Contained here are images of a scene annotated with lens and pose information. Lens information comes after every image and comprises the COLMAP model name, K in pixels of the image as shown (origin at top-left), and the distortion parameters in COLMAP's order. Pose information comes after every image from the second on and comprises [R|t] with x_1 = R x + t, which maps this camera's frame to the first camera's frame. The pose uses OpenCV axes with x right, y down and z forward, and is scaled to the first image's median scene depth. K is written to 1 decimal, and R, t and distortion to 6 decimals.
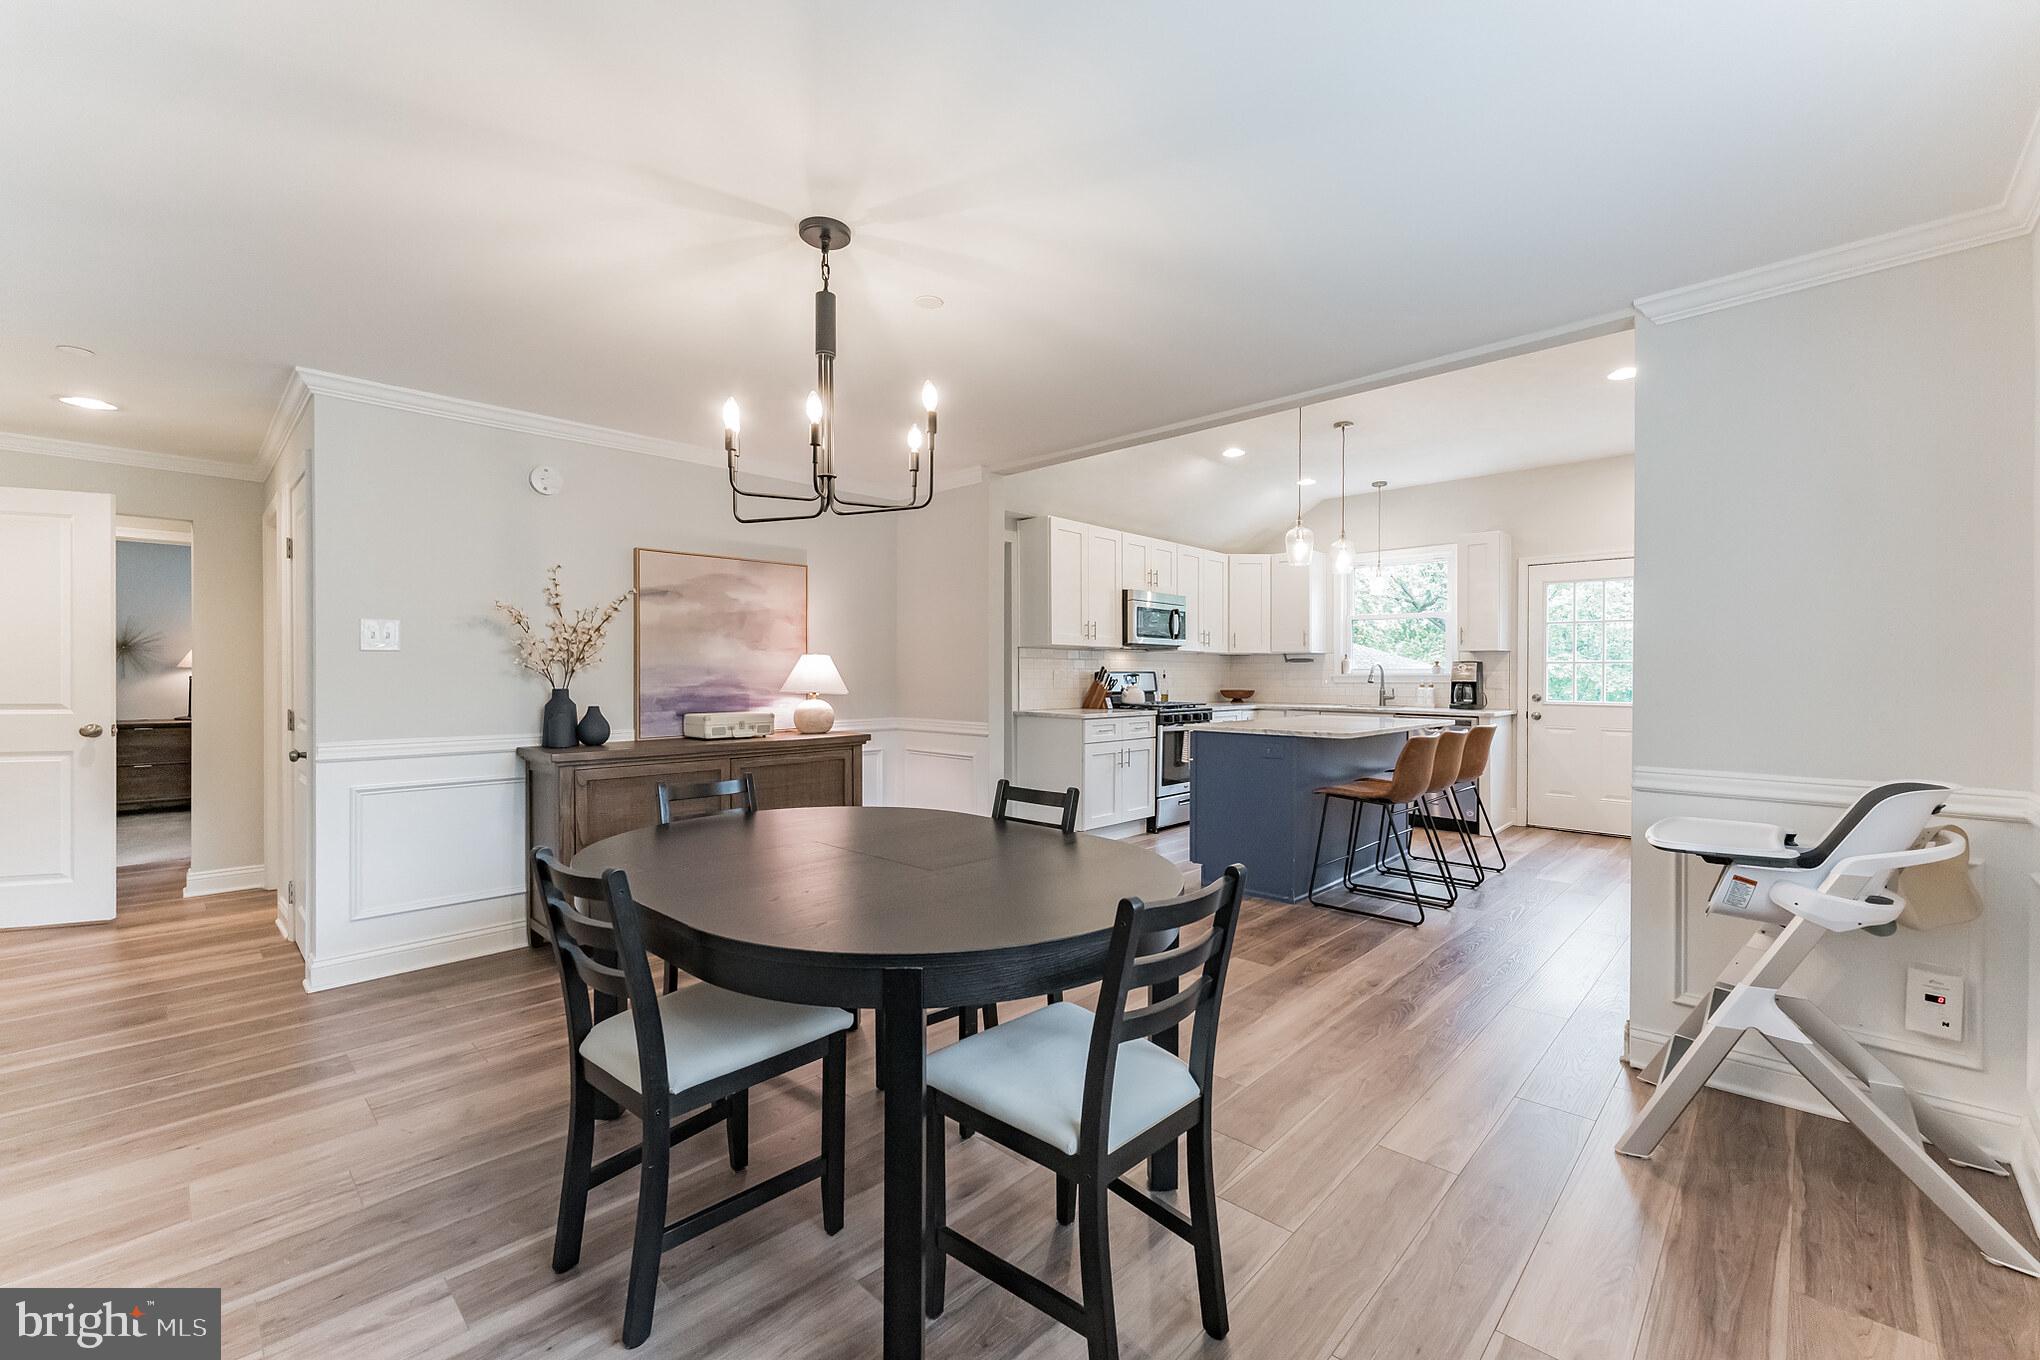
lens RADIAL K [[813.4, 0, 1037.9], [0, 813.4, 682.3], [0, 0, 1]] dist [-0.004648, -0.000048]
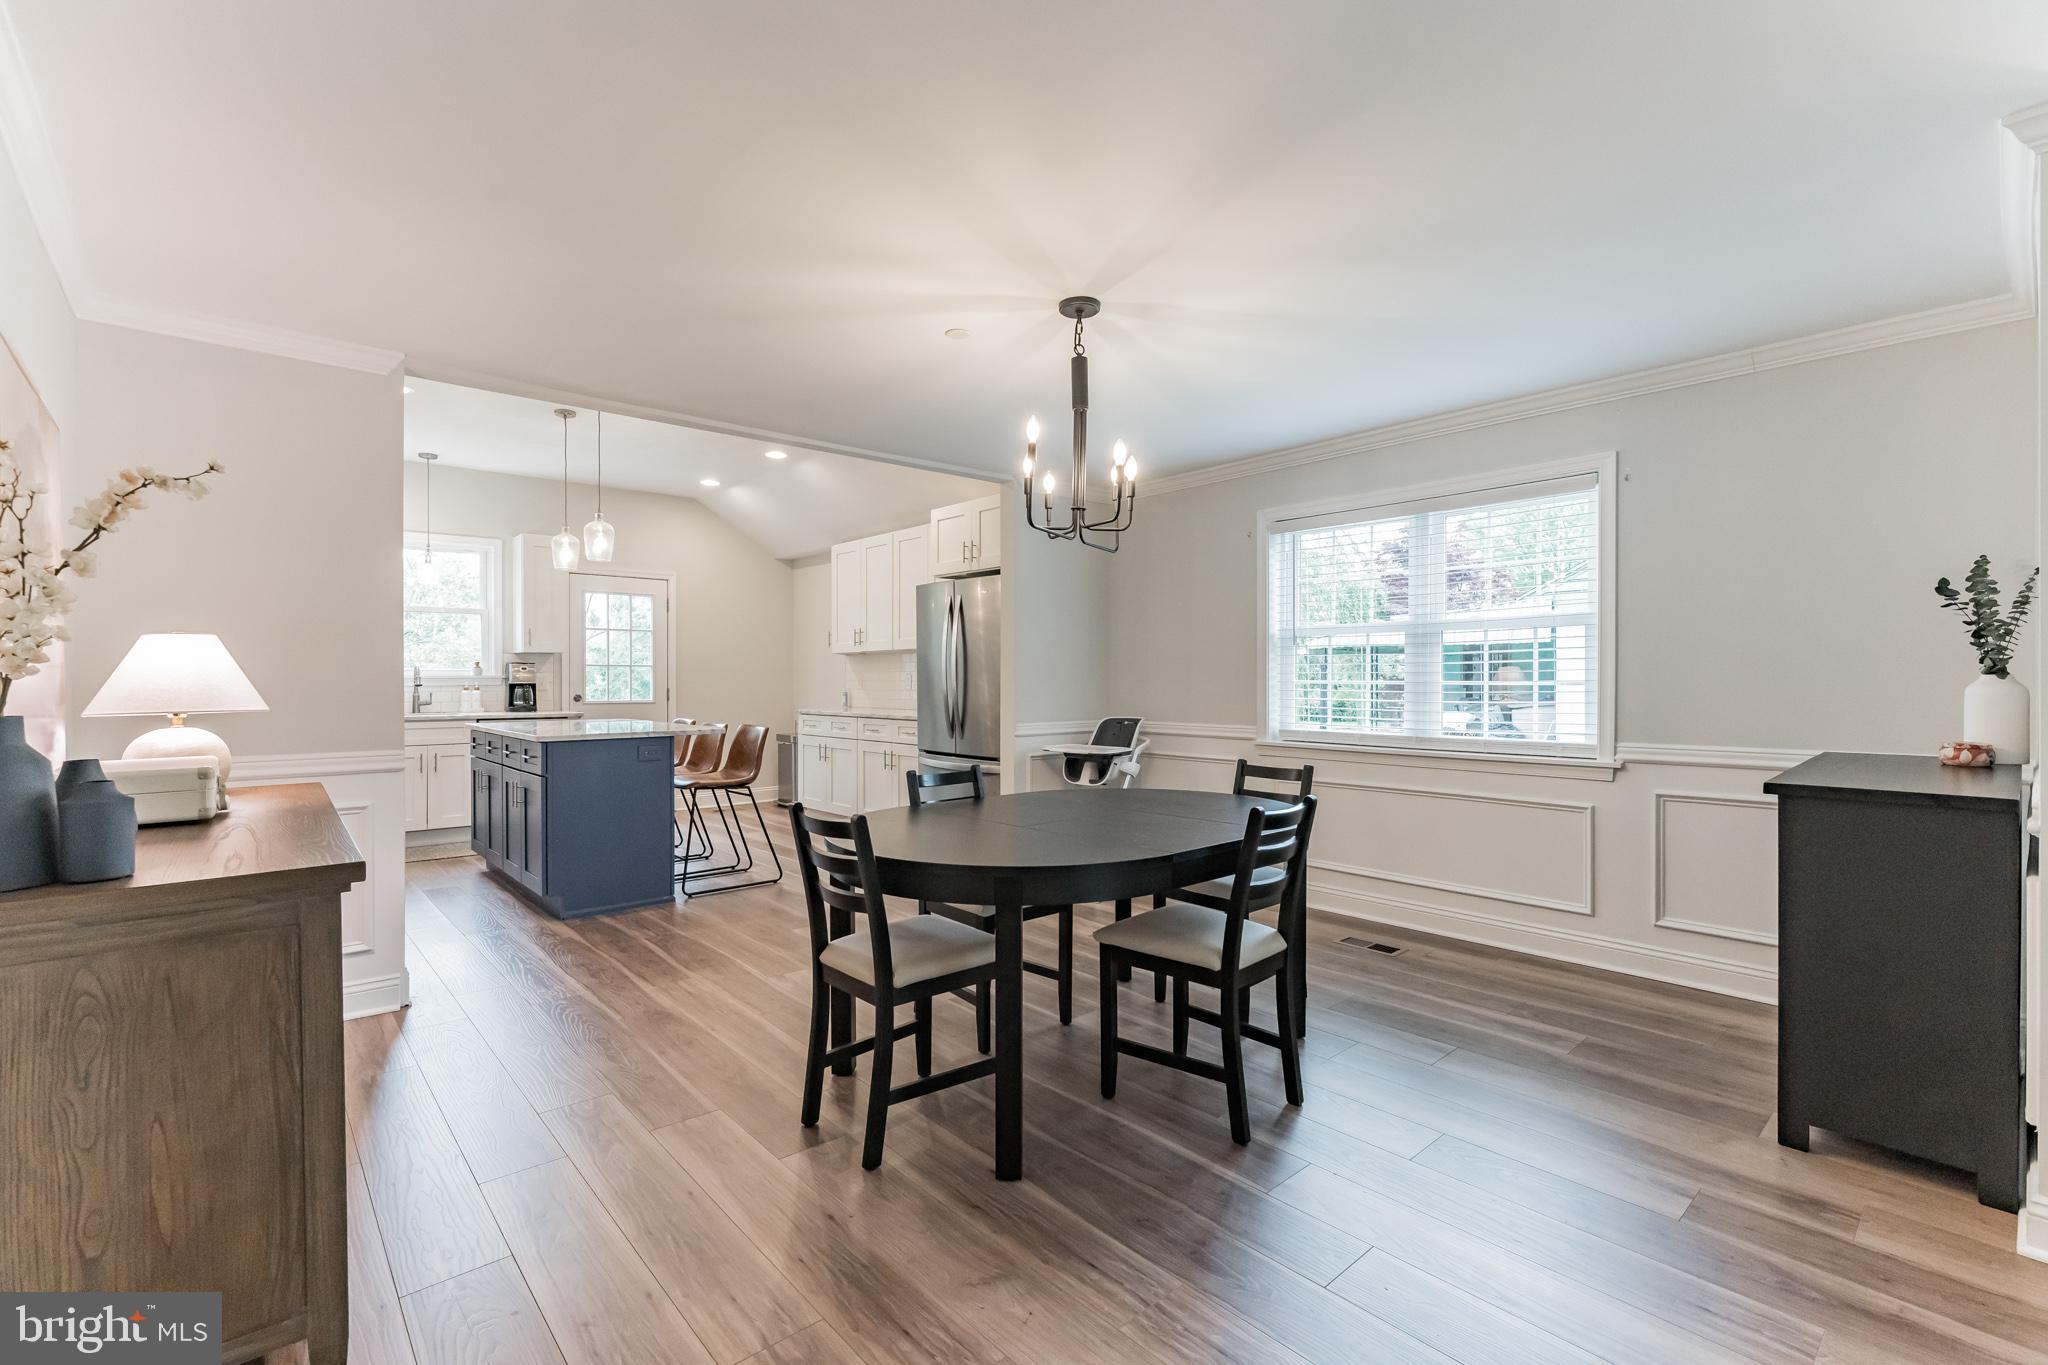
lens RADIAL K [[894.1, 0, 1023.2], [0, 894.1, 684.7], [0, 0, 1]] dist [0.000982, 0.000511]
pose [[0.091369, -0.011094, 0.995755, -0.492549], [0.014421, 0.999848, 0.009816, -0.001336], [-0.995713, 0.013463, 0.091515, 0.297128]]
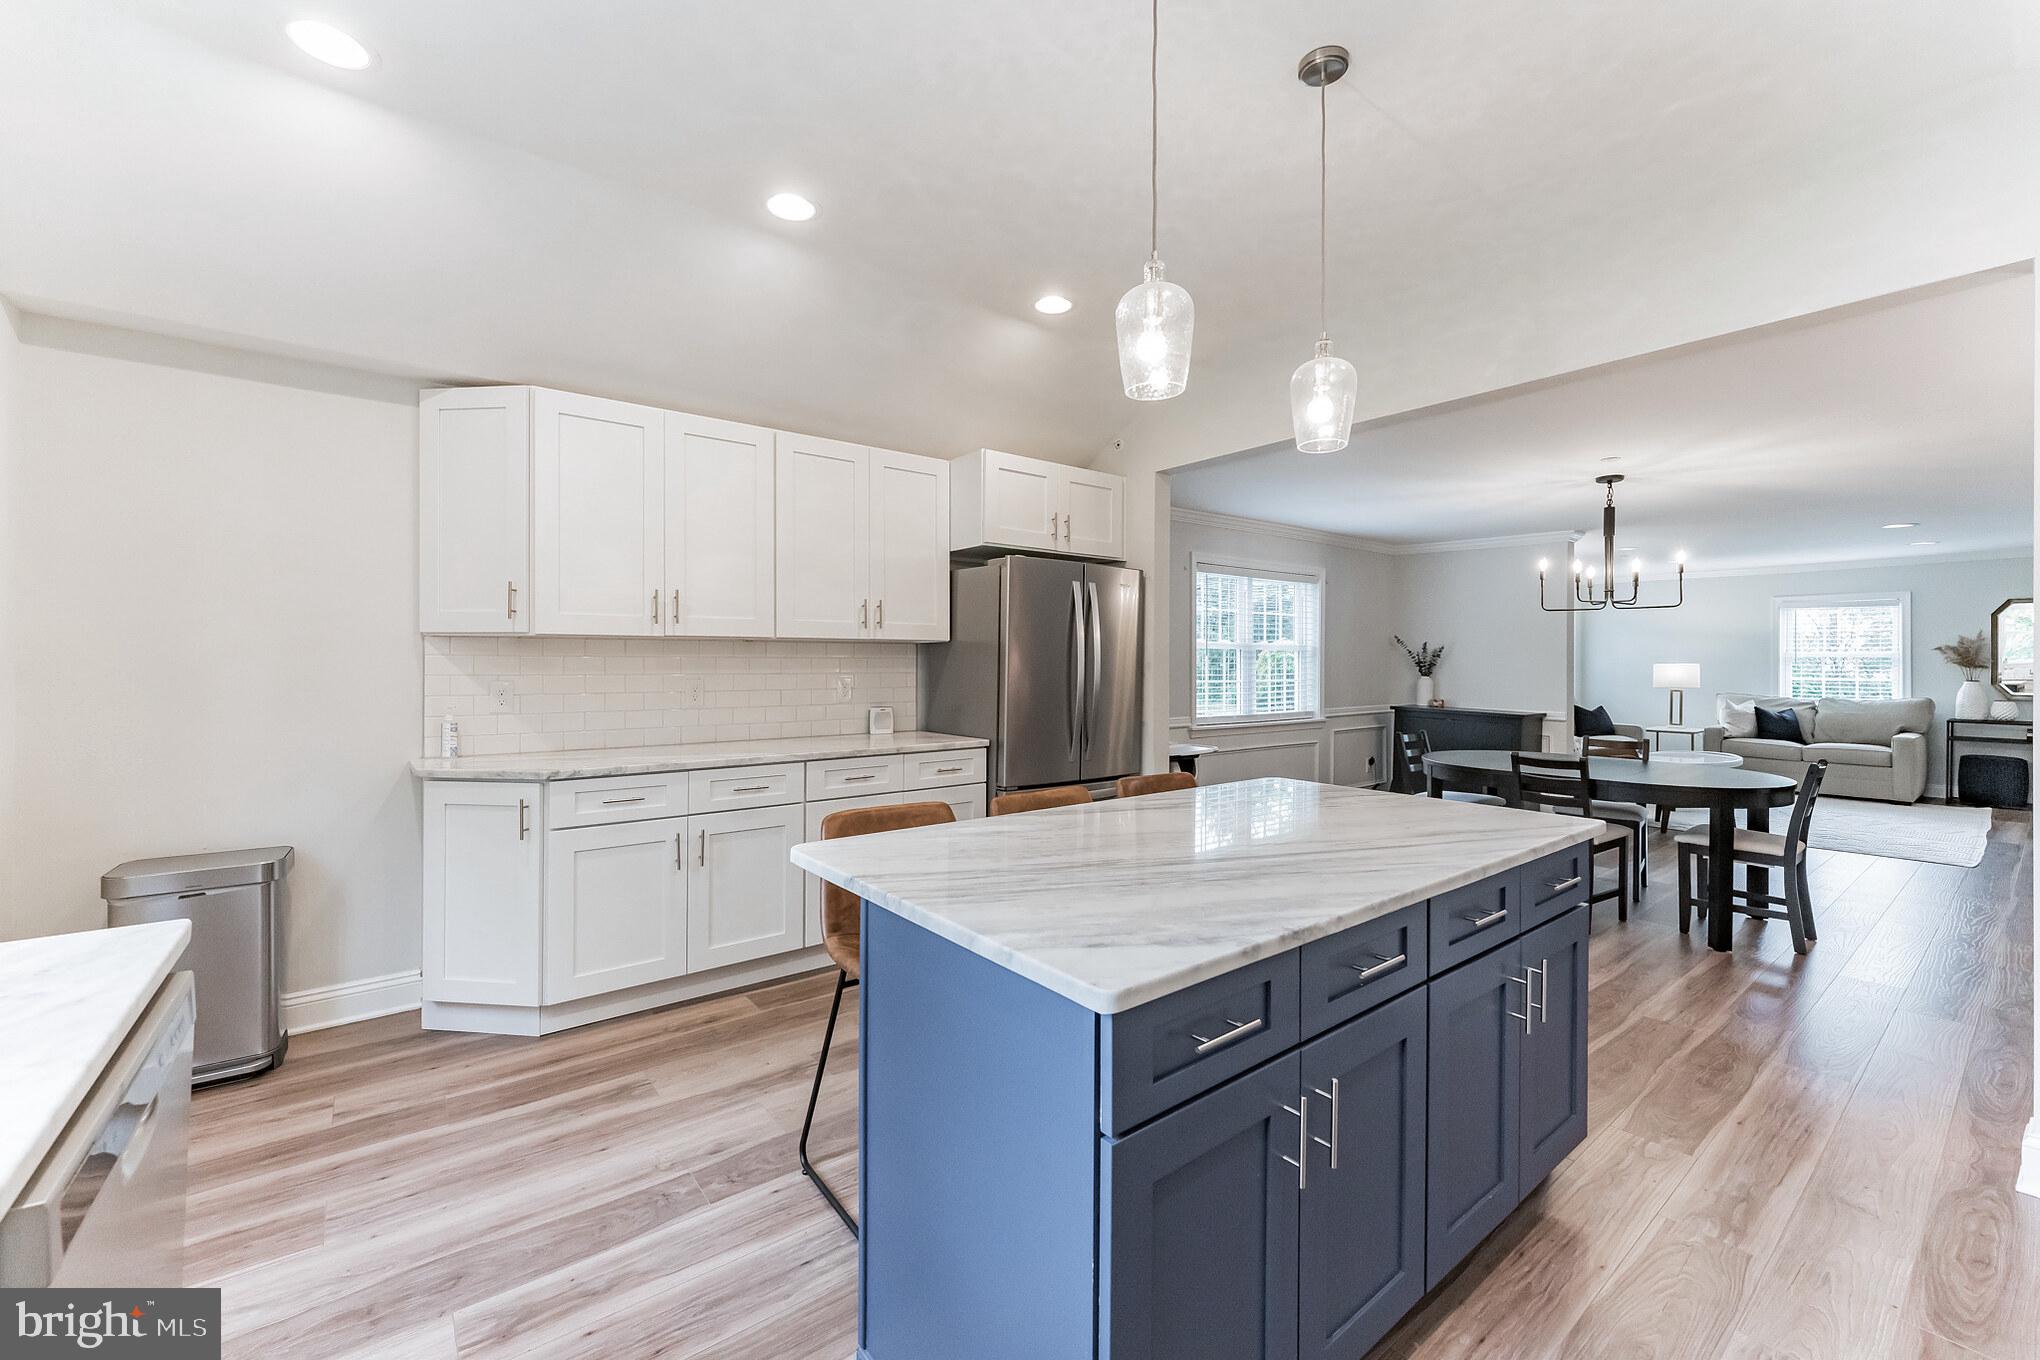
lens RADIAL K [[802.3, 0, 1016.5], [0, 802.3, 661.5], [0, 0, 1]] dist [-0.004665, -0.000680]
pose [[-0.987774, -0.005205, 0.155803, 0.351229], [-0.004032, 0.999961, 0.007845, -0.023105], [-0.155838, 0.007120, -0.987757, 1.086687]]
